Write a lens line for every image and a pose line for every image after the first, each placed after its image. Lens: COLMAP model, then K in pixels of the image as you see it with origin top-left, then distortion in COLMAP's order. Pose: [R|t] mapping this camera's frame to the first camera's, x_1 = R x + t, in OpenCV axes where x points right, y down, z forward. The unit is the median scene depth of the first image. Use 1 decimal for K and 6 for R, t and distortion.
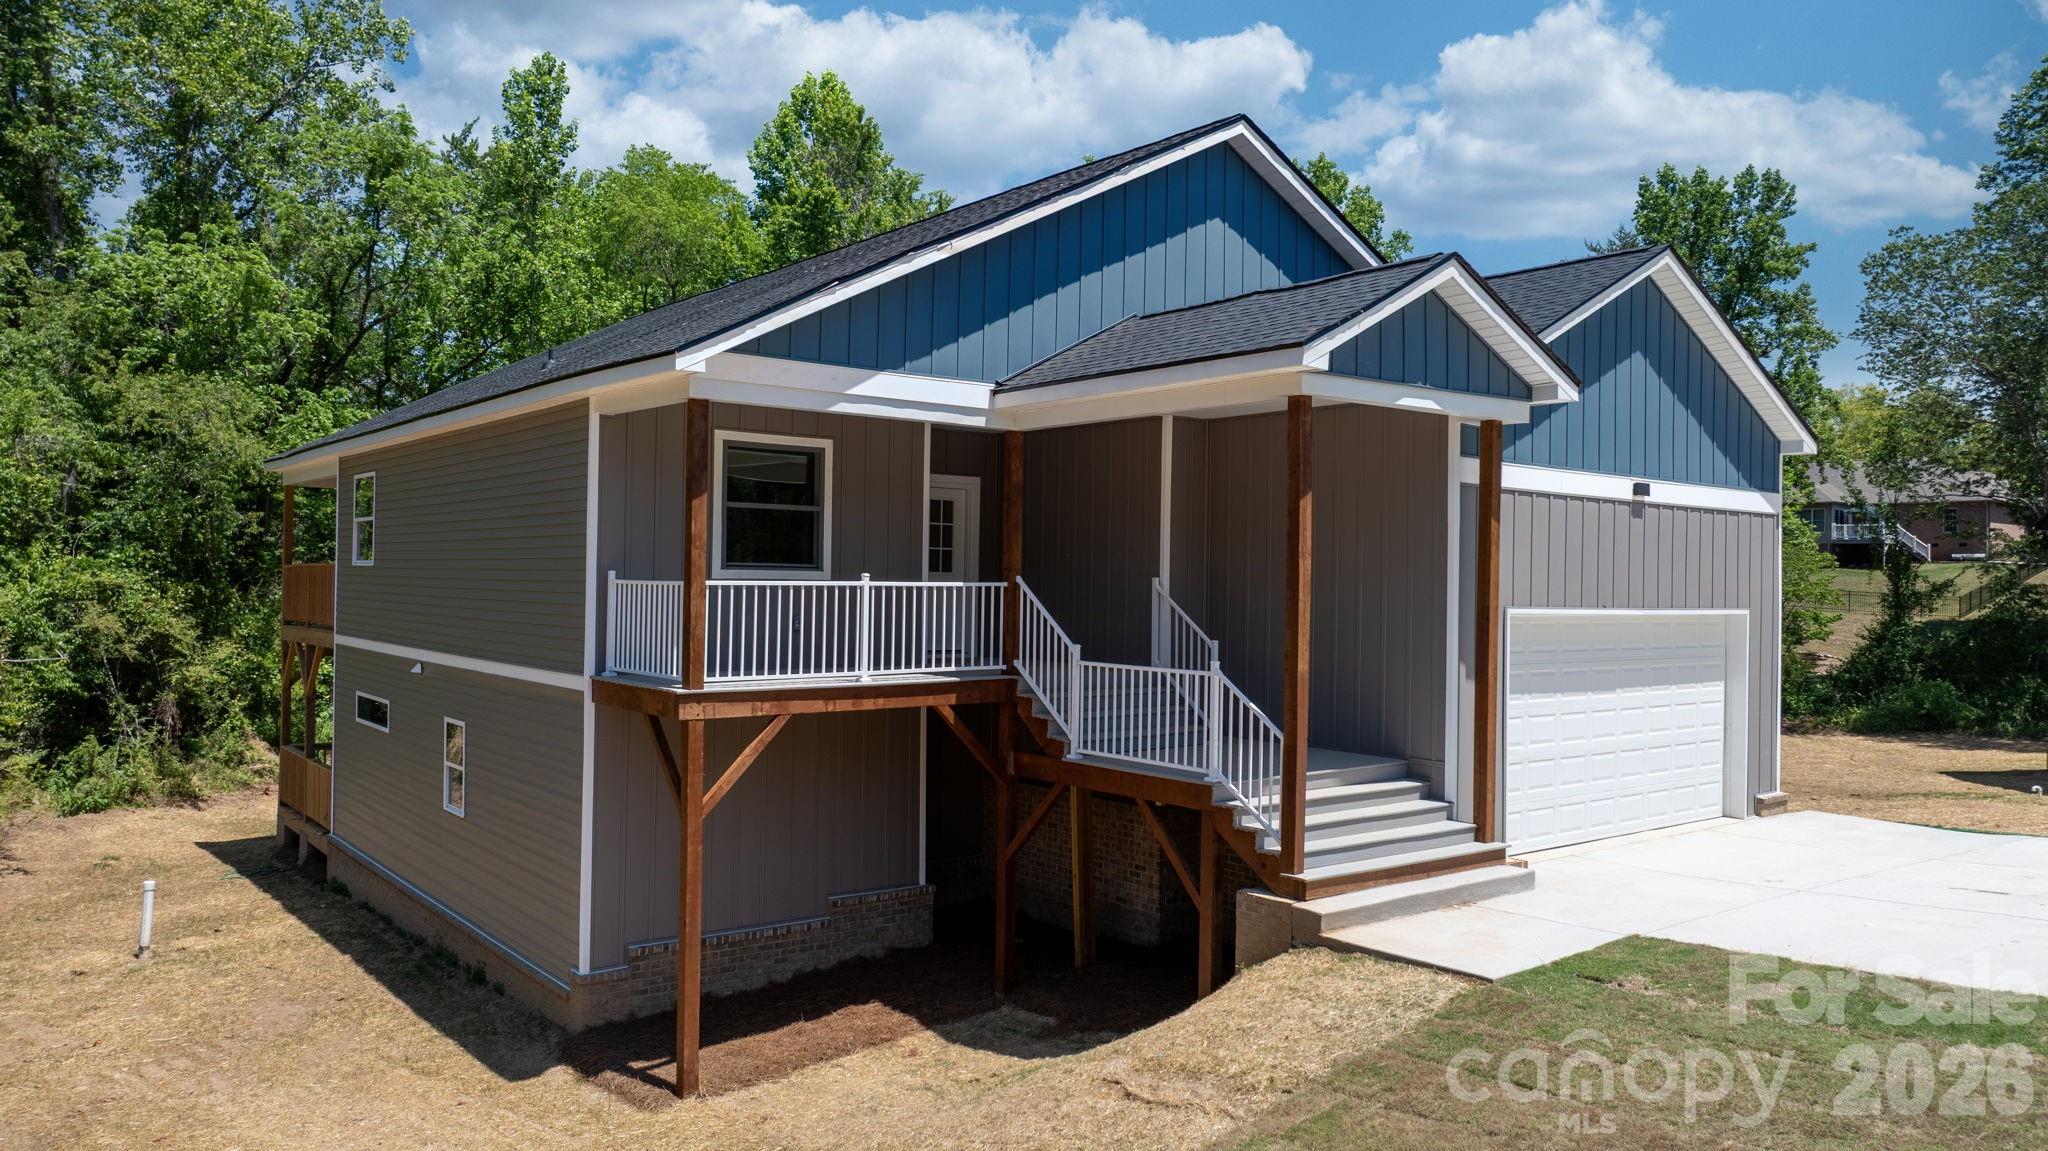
lens RADIAL K [[1443.7, 0, 1017.5], [0, 1443.7, 564.0], [0, 0, 1]] dist [-0.027225, 0.017551]
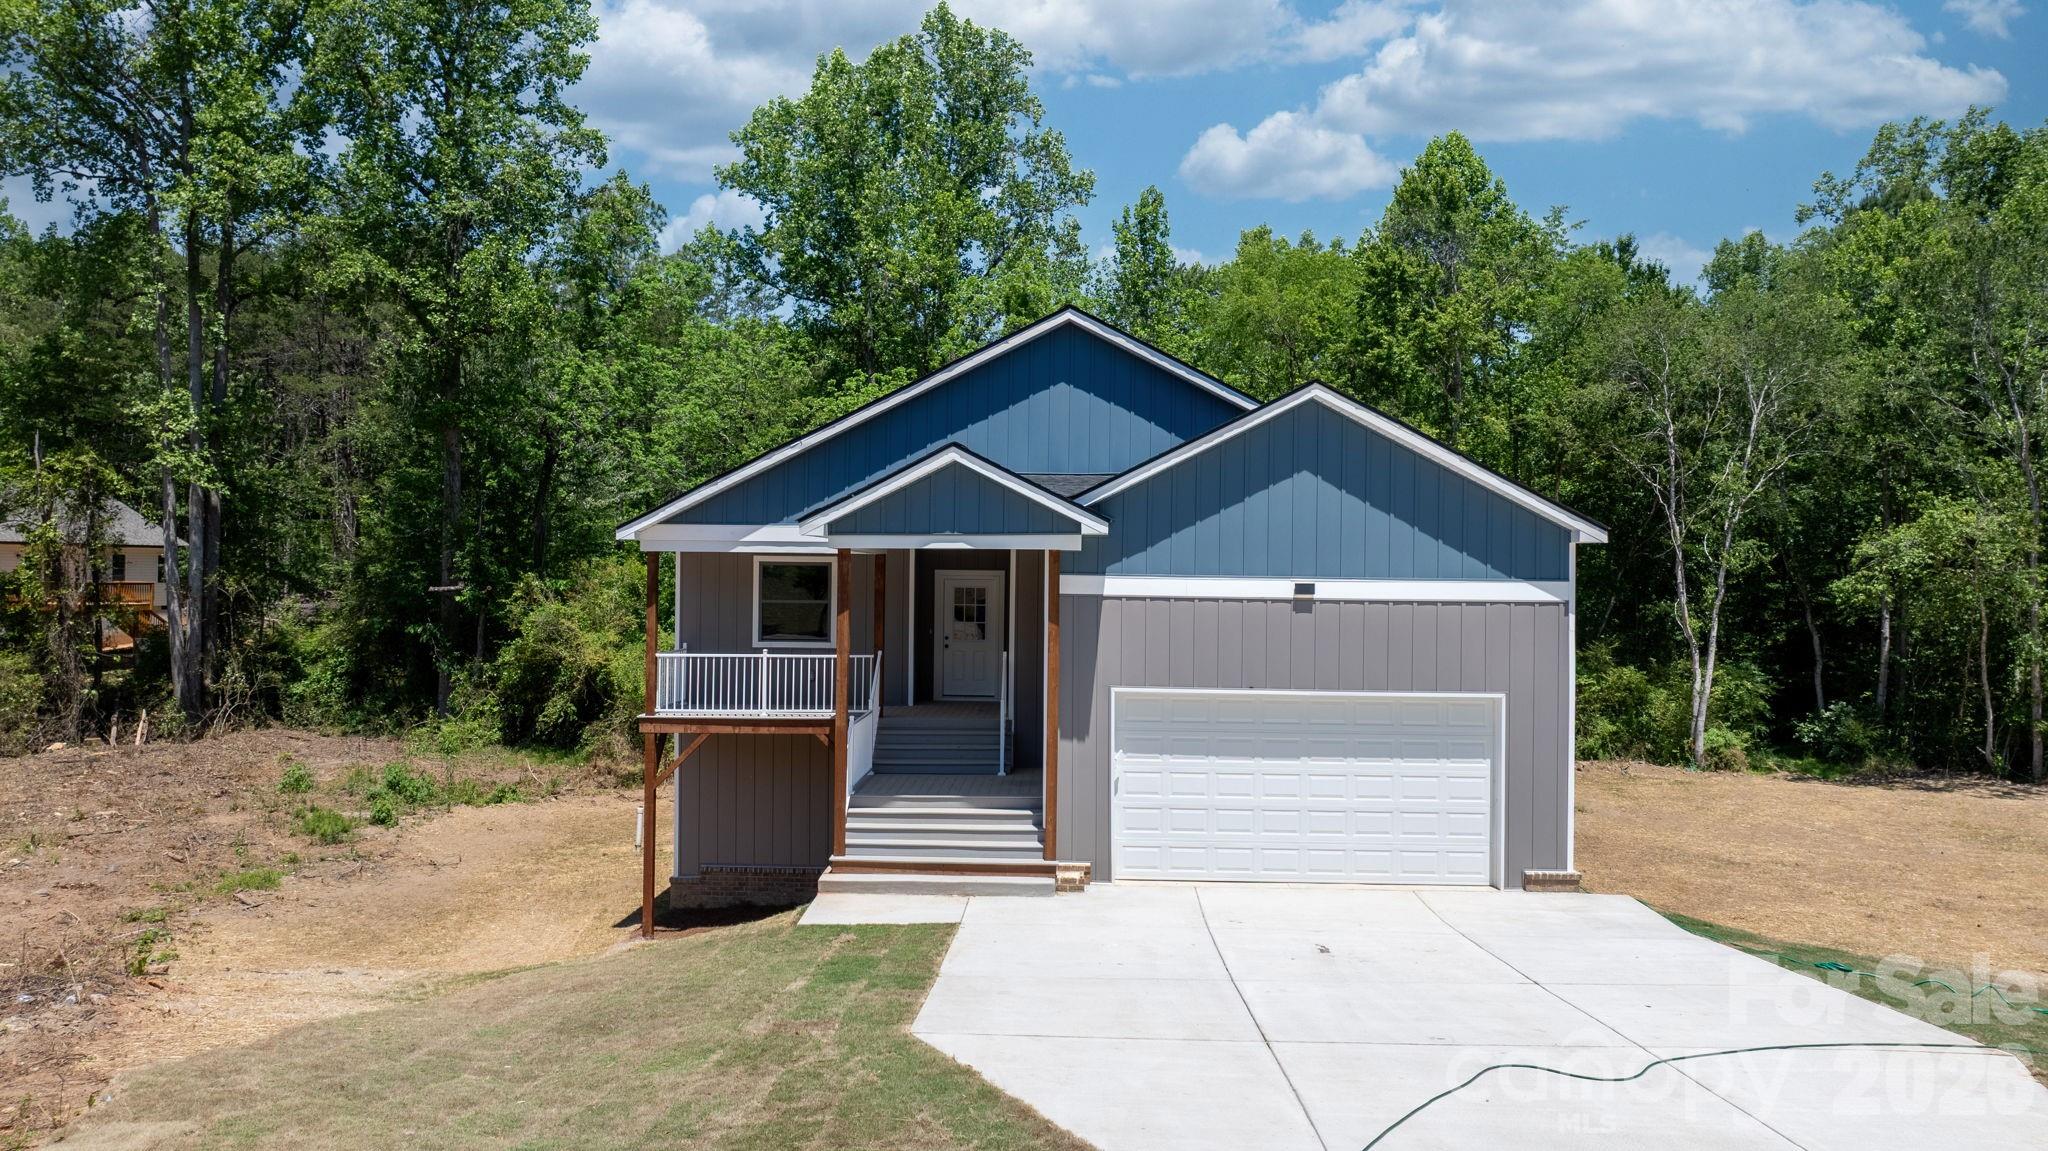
lens RADIAL K [[1443.7, 0, 1034.2], [0, 1443.7, 575.2], [0, 0, 1]] dist [-0.027225, 0.017551]
pose [[0.771232, -0.007131, -0.636514, 1.117172], [0.008323, 0.999965, -0.001118, -0.070000], [0.636500, -0.004435, 0.771264, -0.055145]]
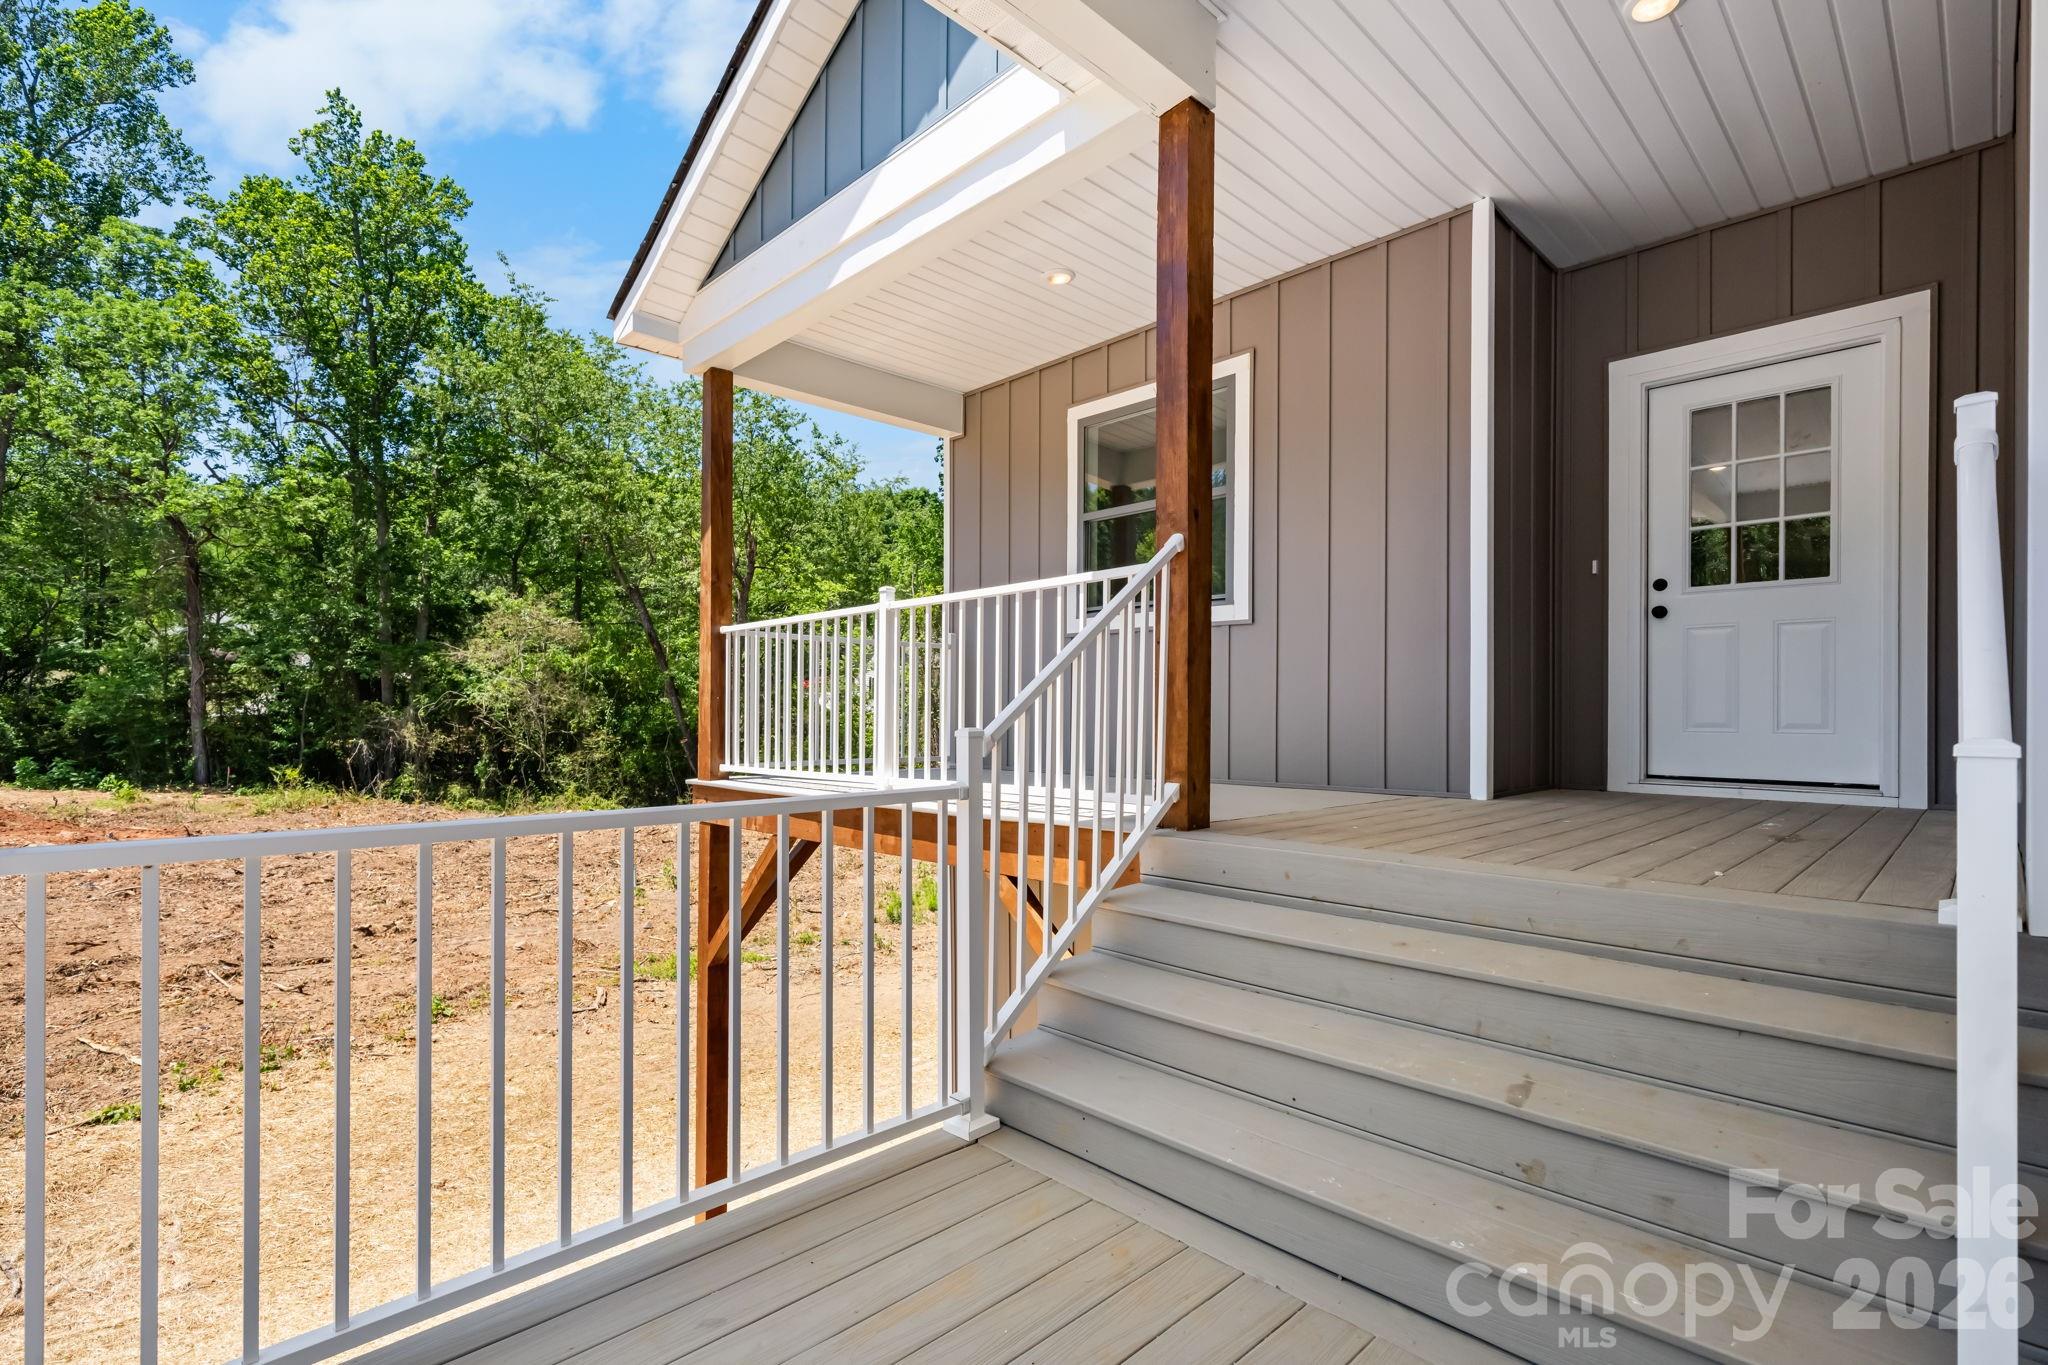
lens RADIAL K [[942.5, 0, 1009.3], [0, 942.5, 715.7], [0, 0, 1]] dist [0.001678, 0.000383]
pose [[0.105786, -0.016347, -0.994255, 0.210647], [0.007845, 0.999847, -0.015604, 0.057243], [0.994358, -0.006150, 0.105898, 0.983089]]
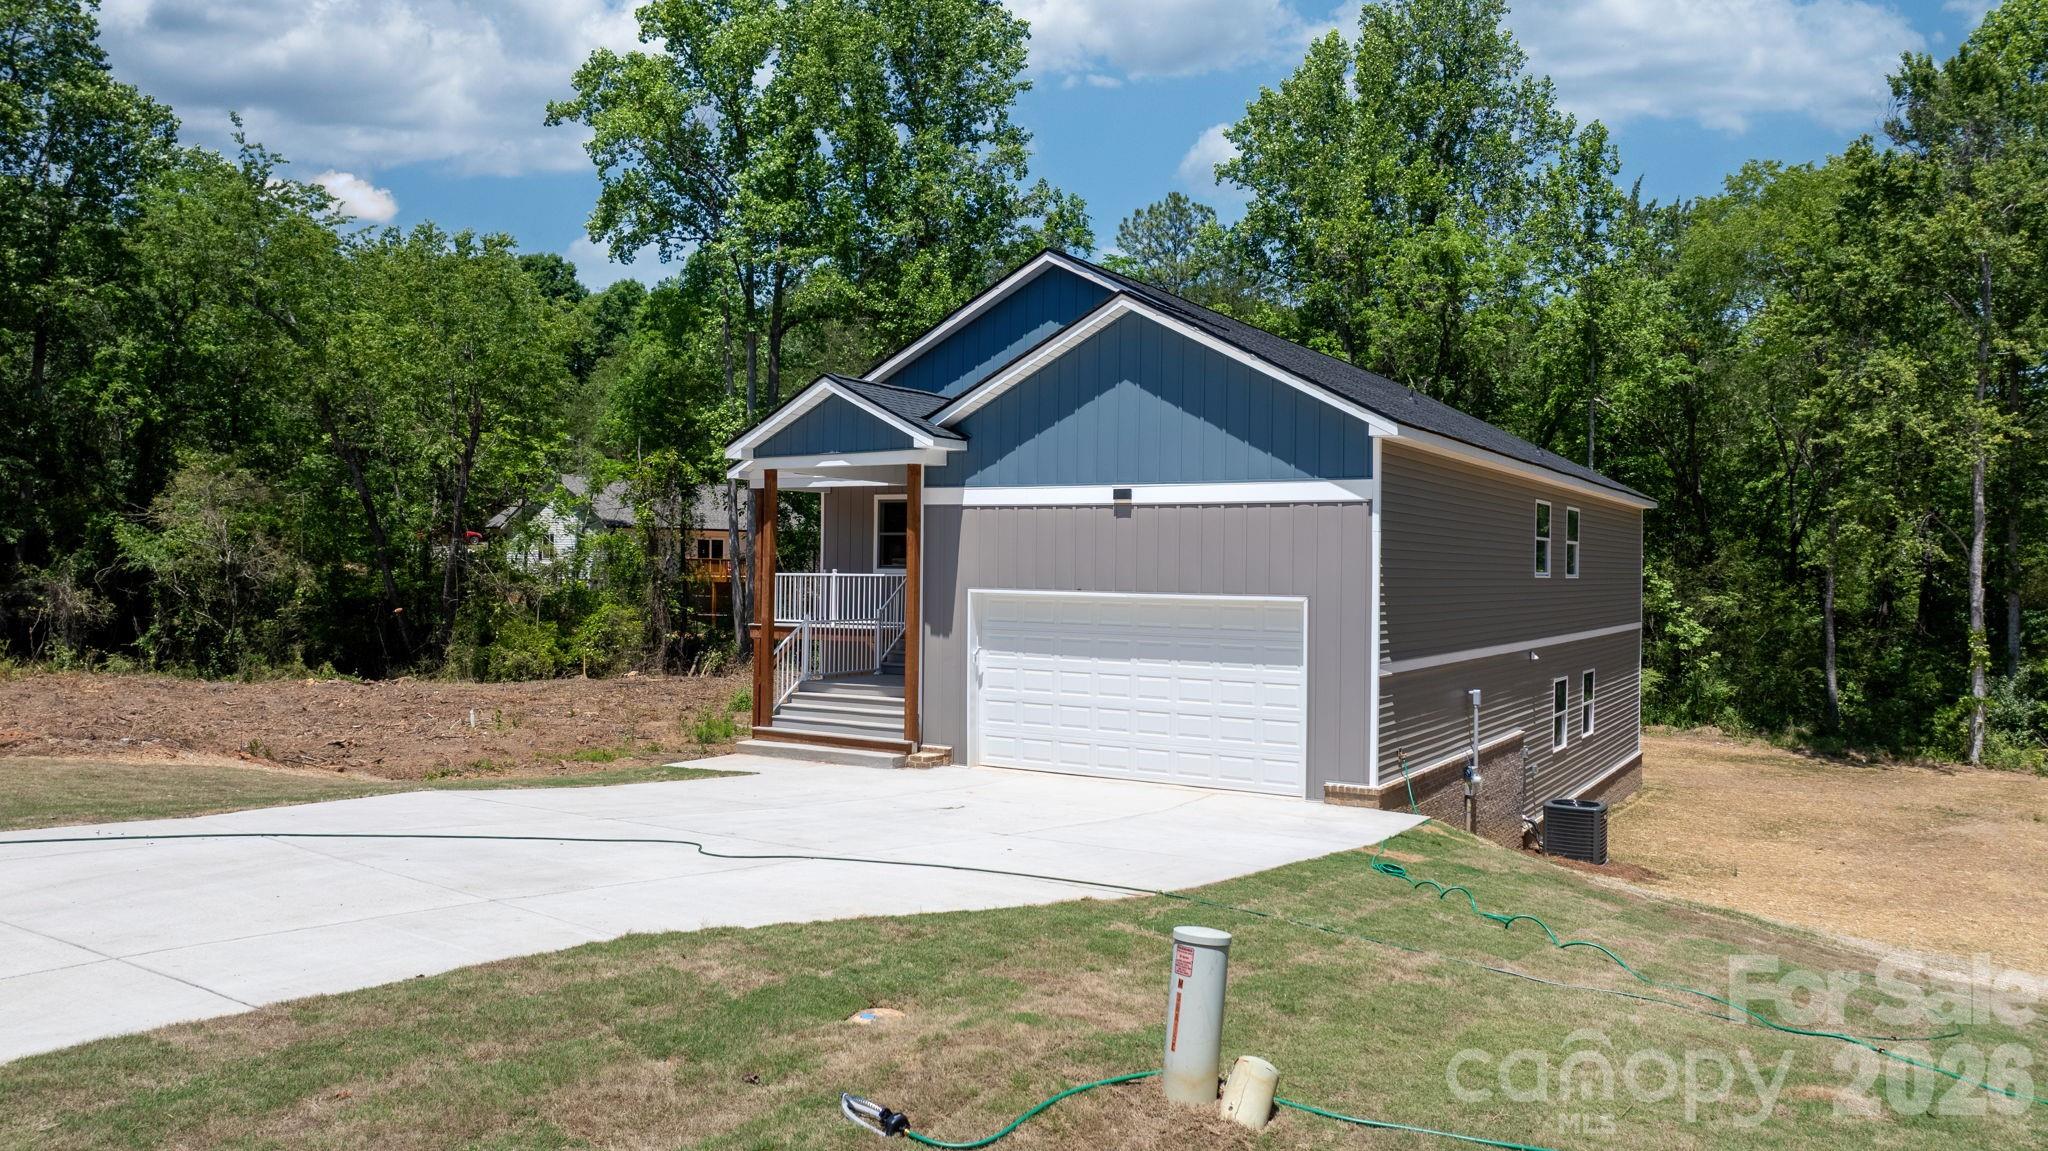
lens RADIAL K [[1443.7, 0, 1024.4], [0, 1443.7, 569.4], [0, 0, 1]] dist [-0.027225, 0.017551]
pose [[0.349909, -0.012069, -0.936706, 1.705721], [0.002559, 0.999926, -0.011928, 0.028859], [0.936780, 0.001776, 0.349914, 0.545590]]
